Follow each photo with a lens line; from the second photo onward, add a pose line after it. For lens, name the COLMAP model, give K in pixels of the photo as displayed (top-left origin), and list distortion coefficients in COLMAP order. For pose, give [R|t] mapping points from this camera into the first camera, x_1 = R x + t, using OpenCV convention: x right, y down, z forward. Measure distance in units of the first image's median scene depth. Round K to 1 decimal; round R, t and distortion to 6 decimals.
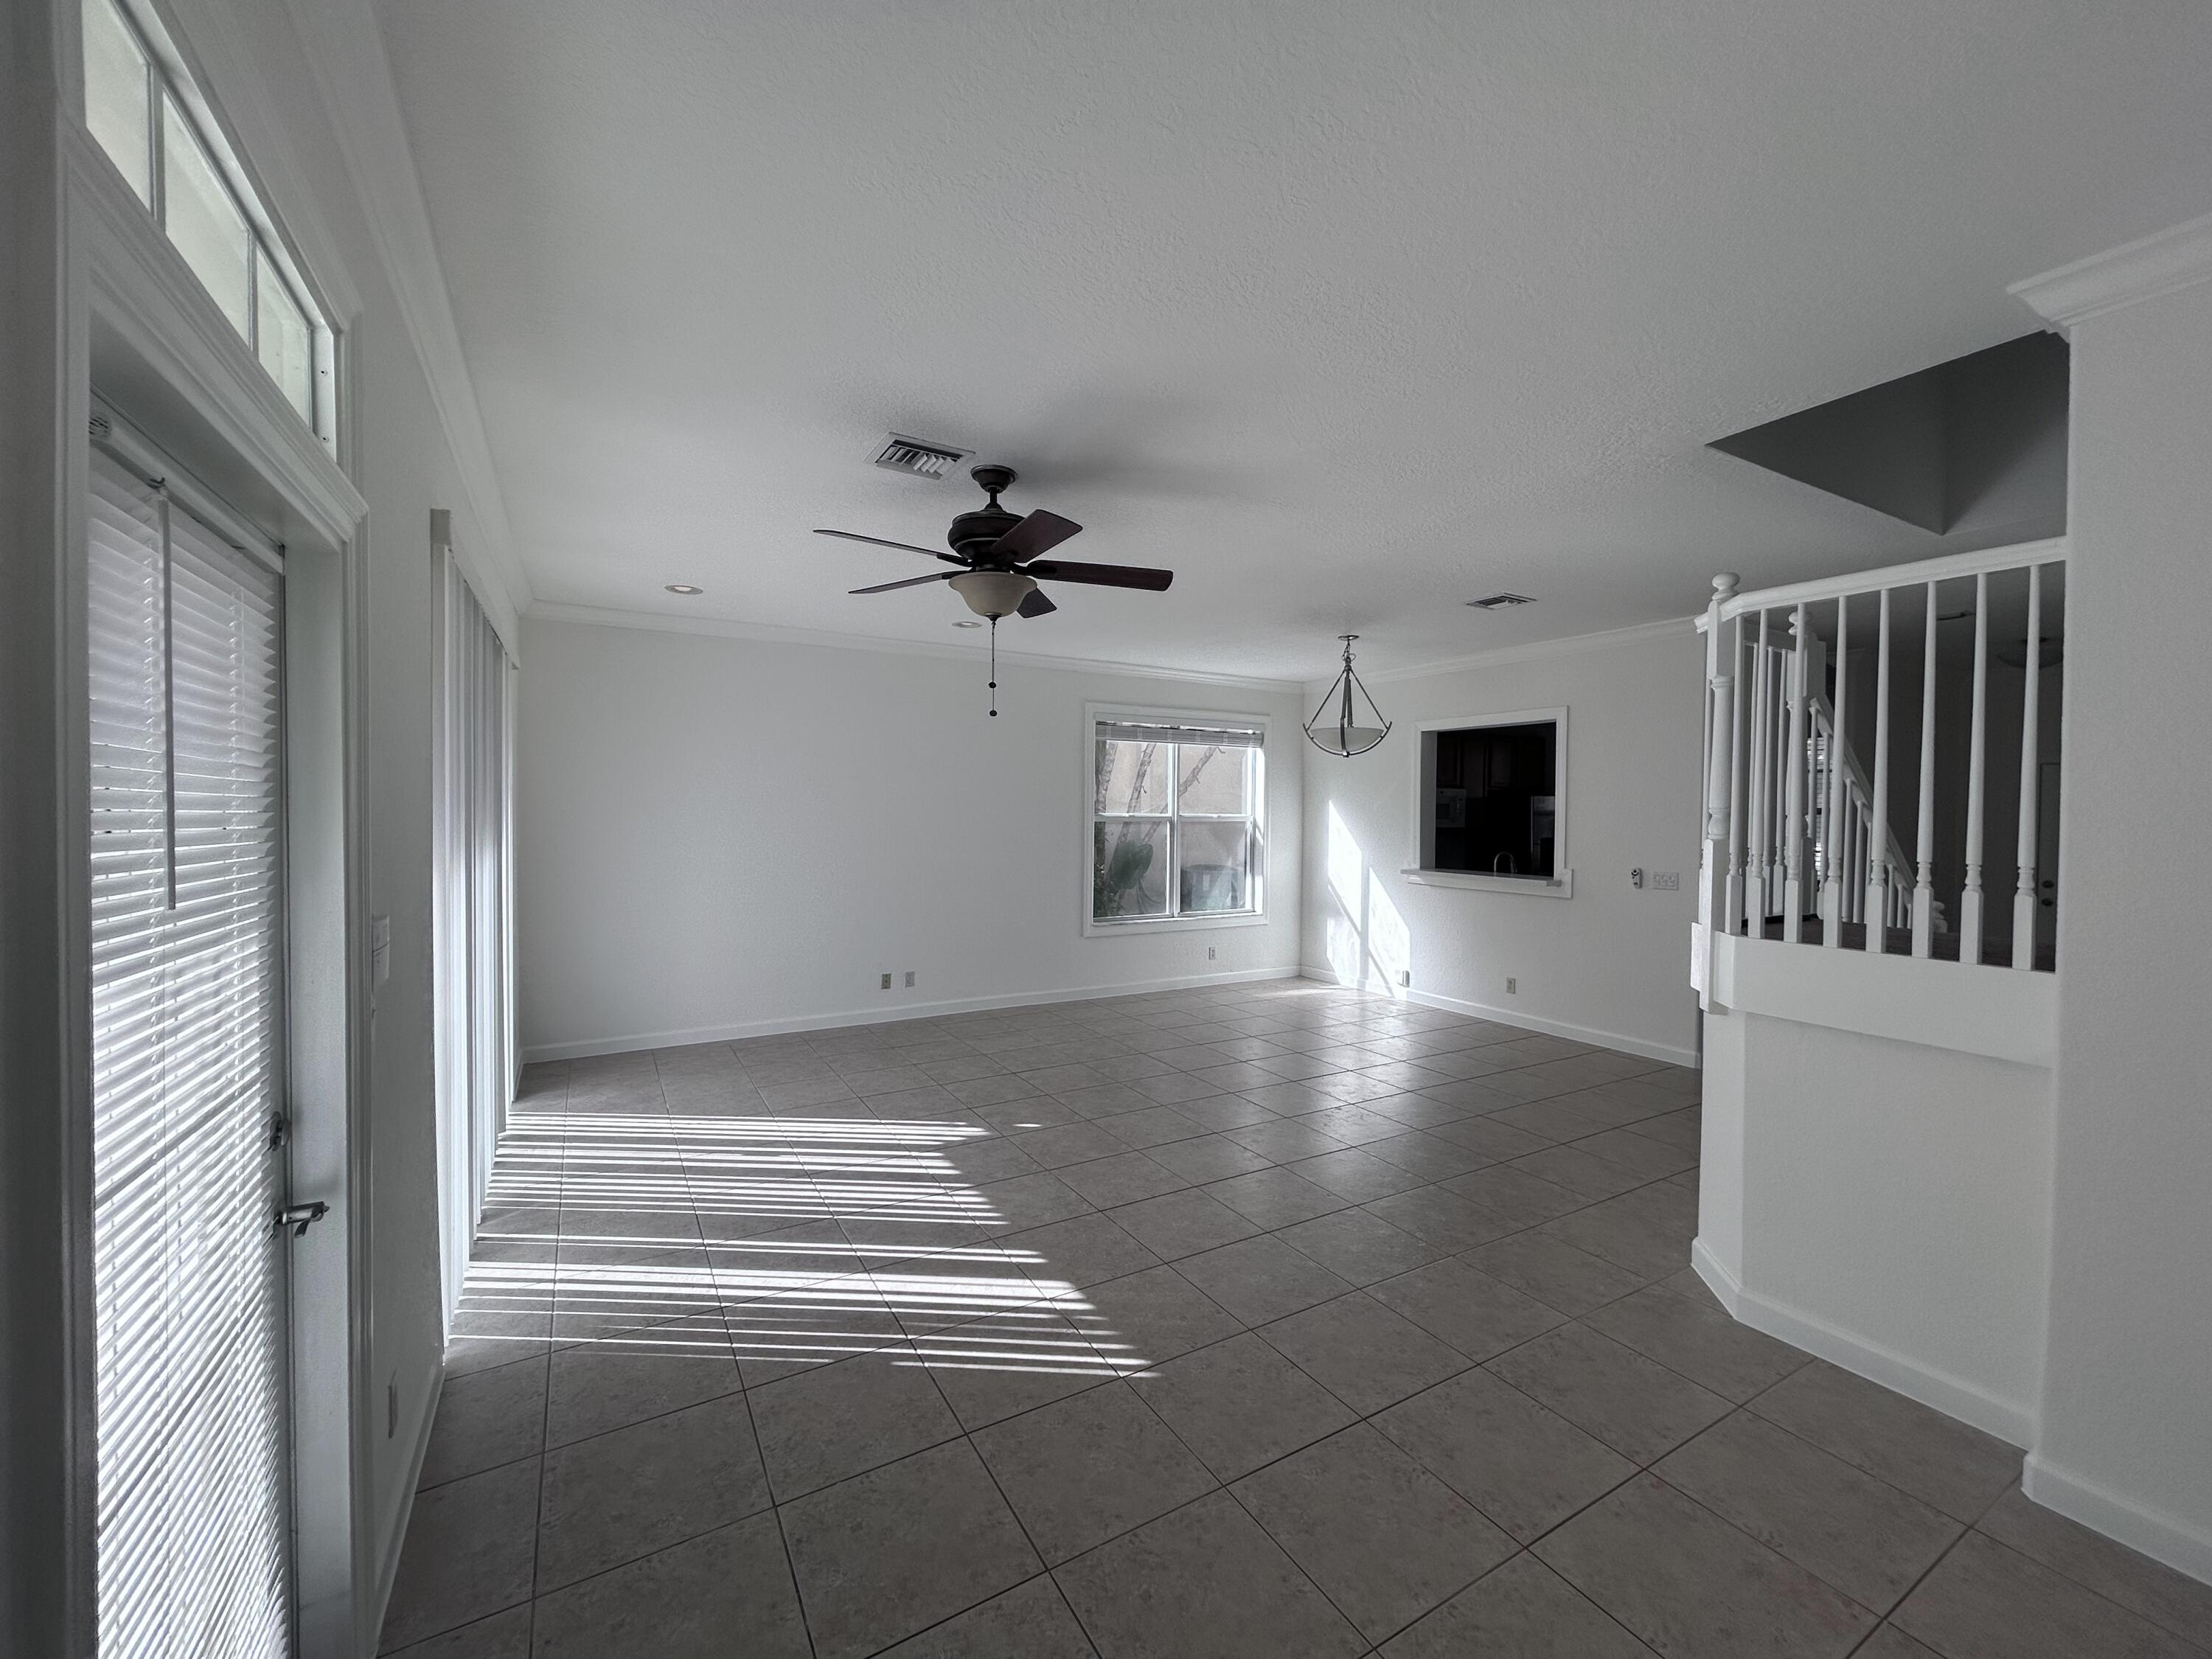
lens RADIAL K [[888.3, 0, 1105.3], [0, 888.3, 827.1], [0, 0, 1]] dist [0.000440, -0.000286]
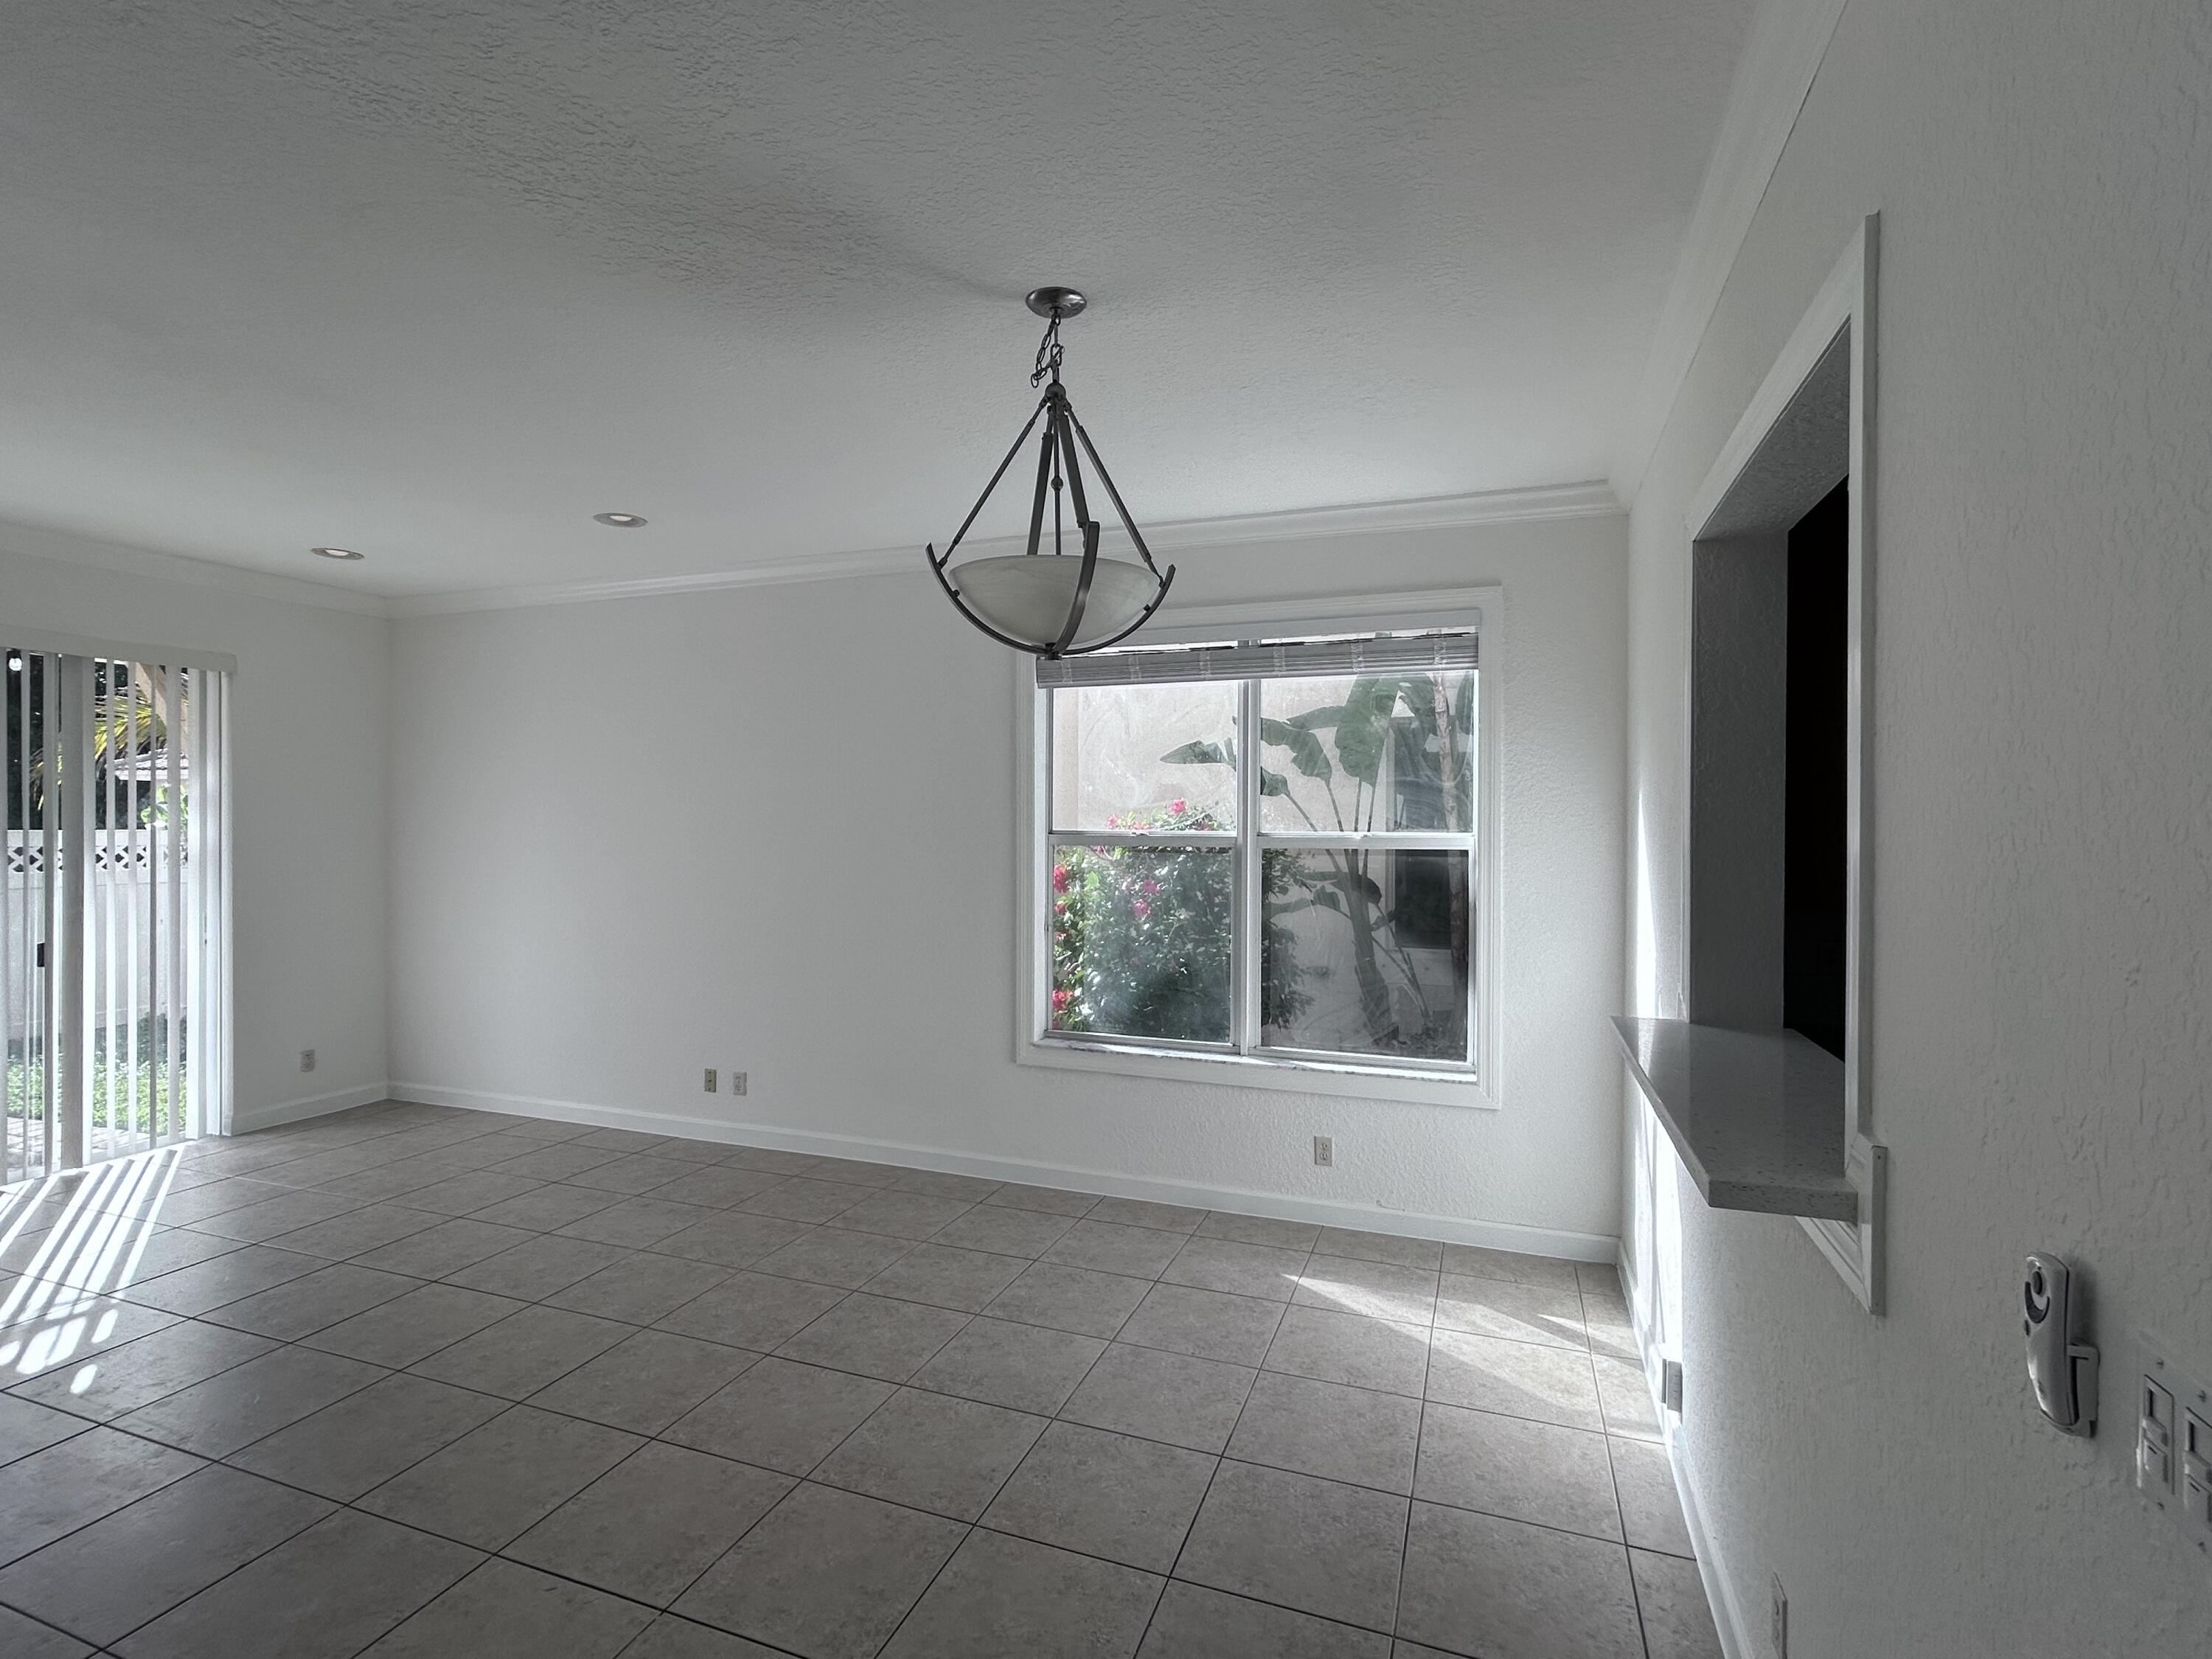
lens RADIAL K [[1063.0, 0, 1101.4], [0, 1063.0, 830.1], [0, 0, 1]] dist [-0.001660, 0.001731]
pose [[0.637033, -0.000255, -0.770836, 0.580482], [-0.016791, 0.999758, -0.014207, -0.008642], [0.770653, 0.021993, 0.636875, 0.741629]]
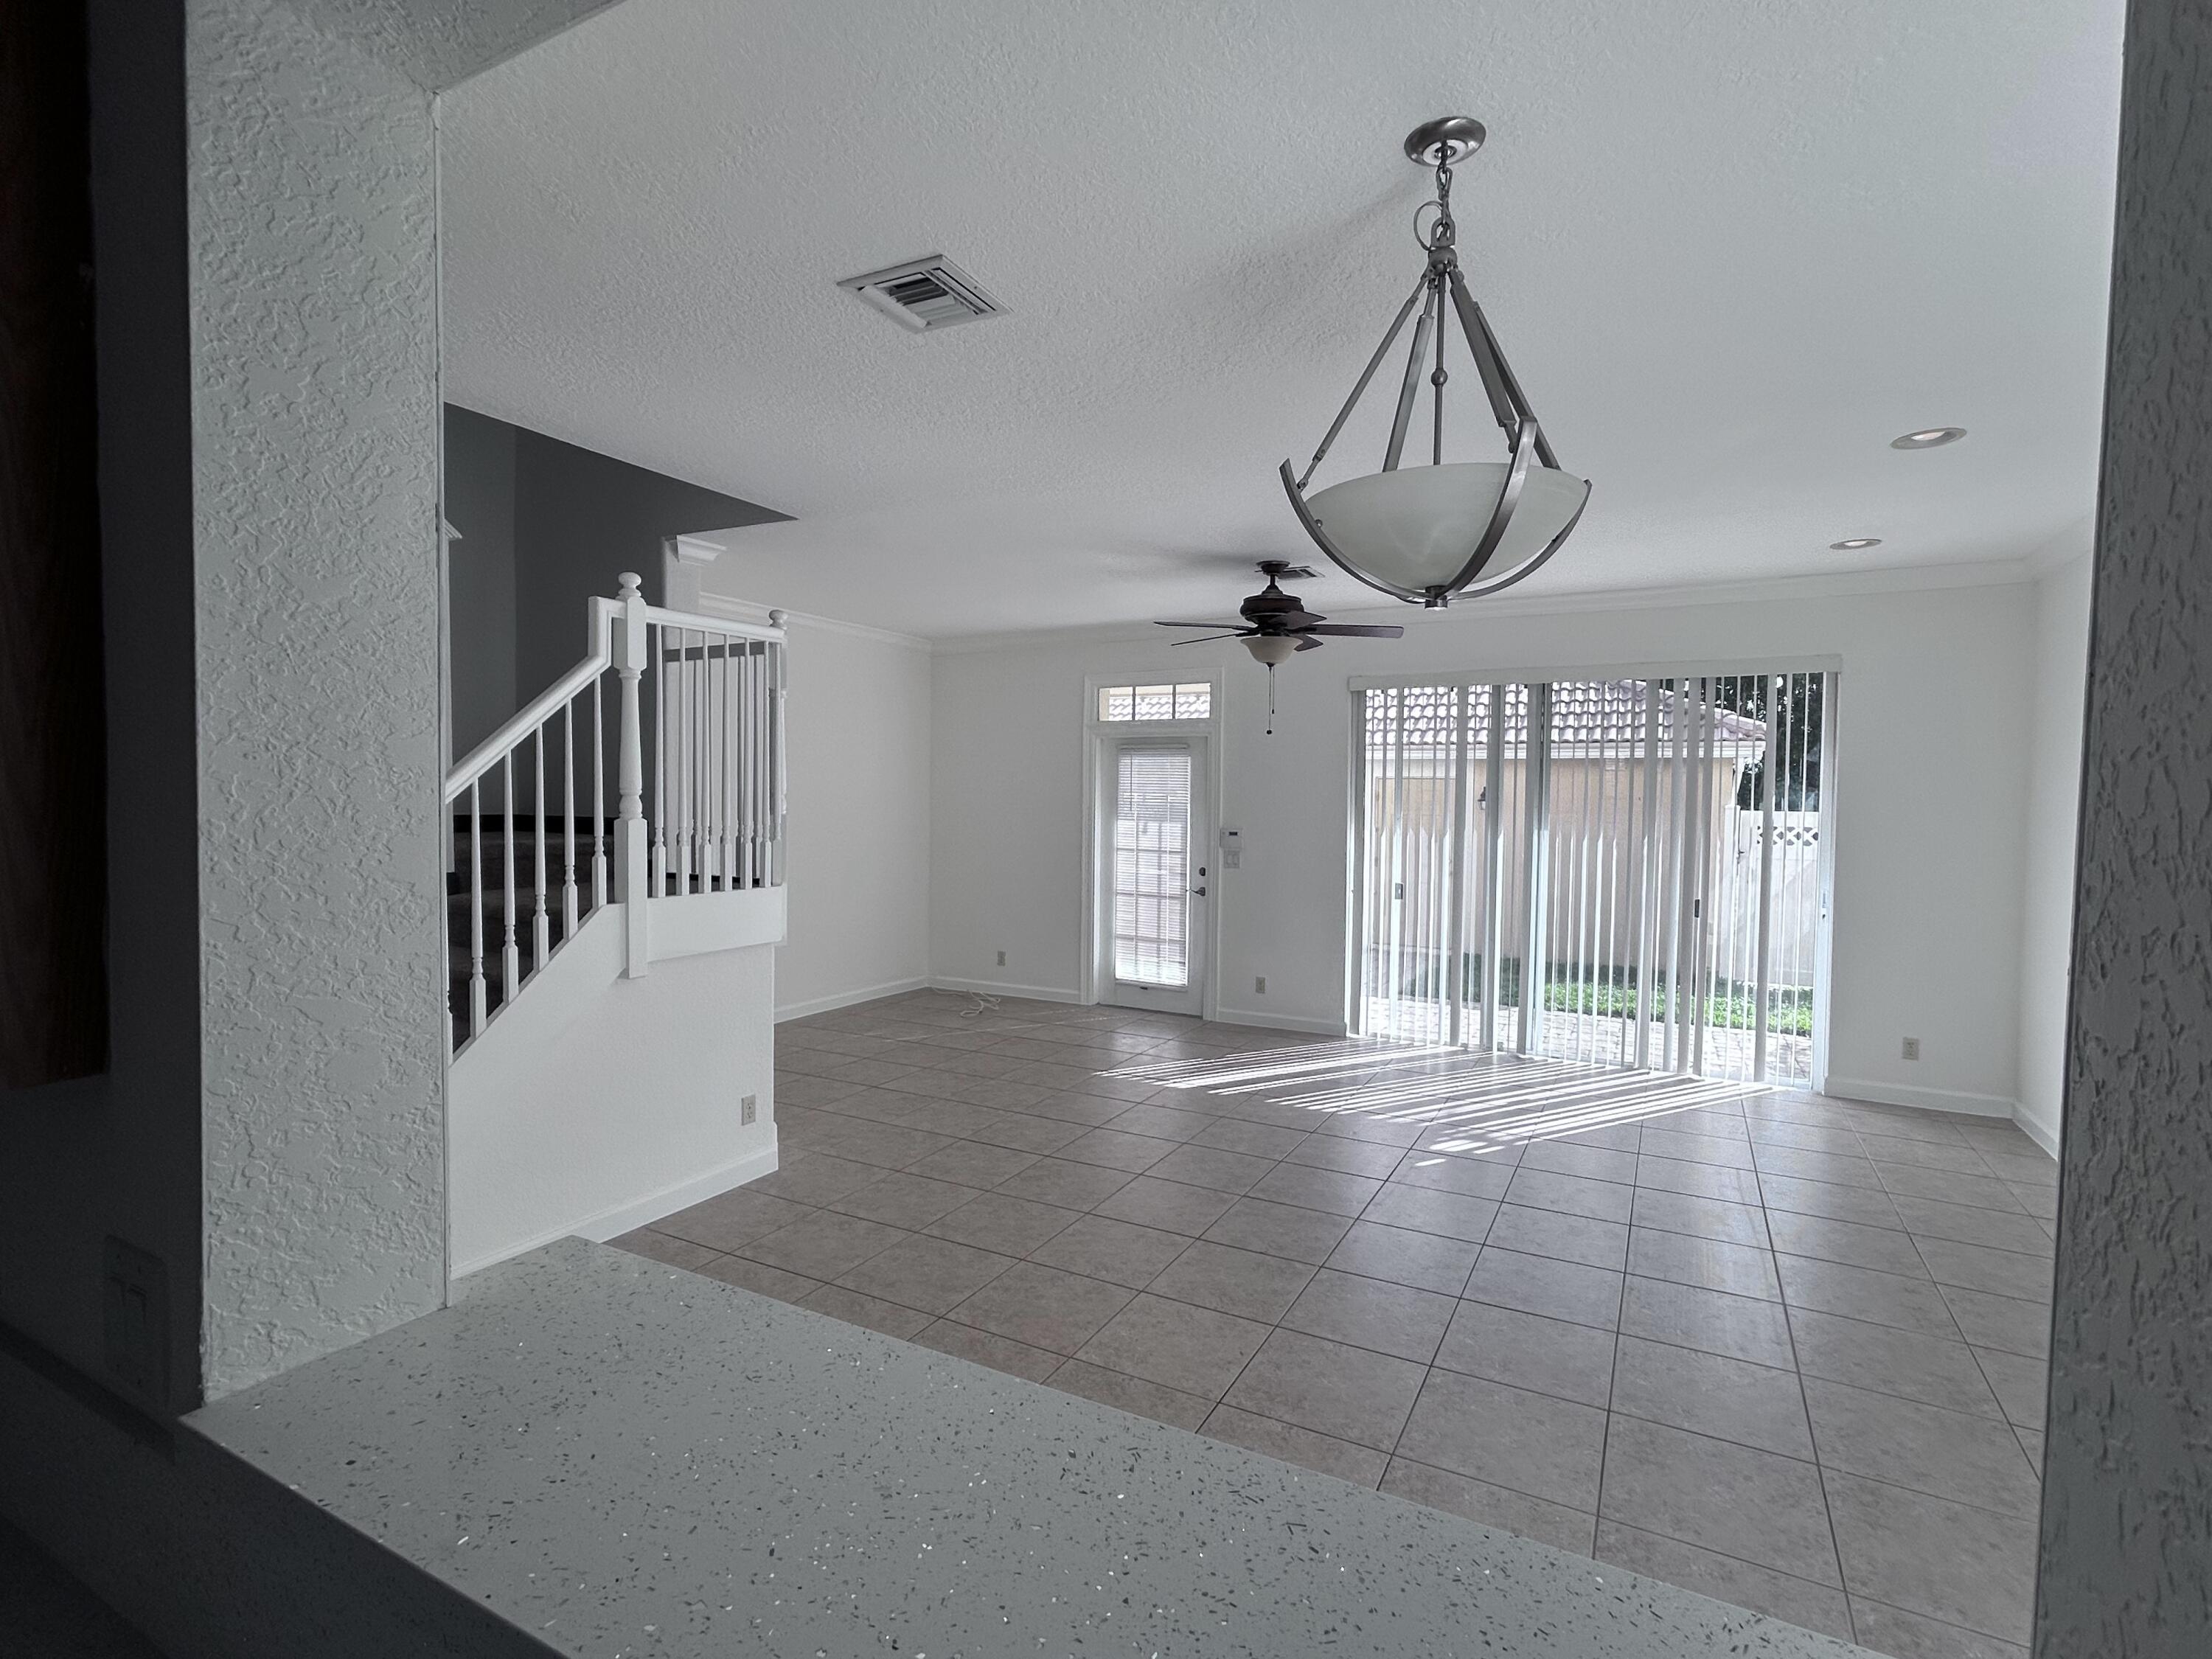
lens RADIAL K [[1063.0, 0, 1101.4], [0, 1063.0, 830.1], [0, 0, 1]] dist [-0.001660, 0.001731]
pose [[-0.854901, 0.001869, -0.518787, 0.506941], [-0.027736, 0.998399, 0.049303, -0.024307], [0.518049, 0.056538, -0.853481, 1.194383]]
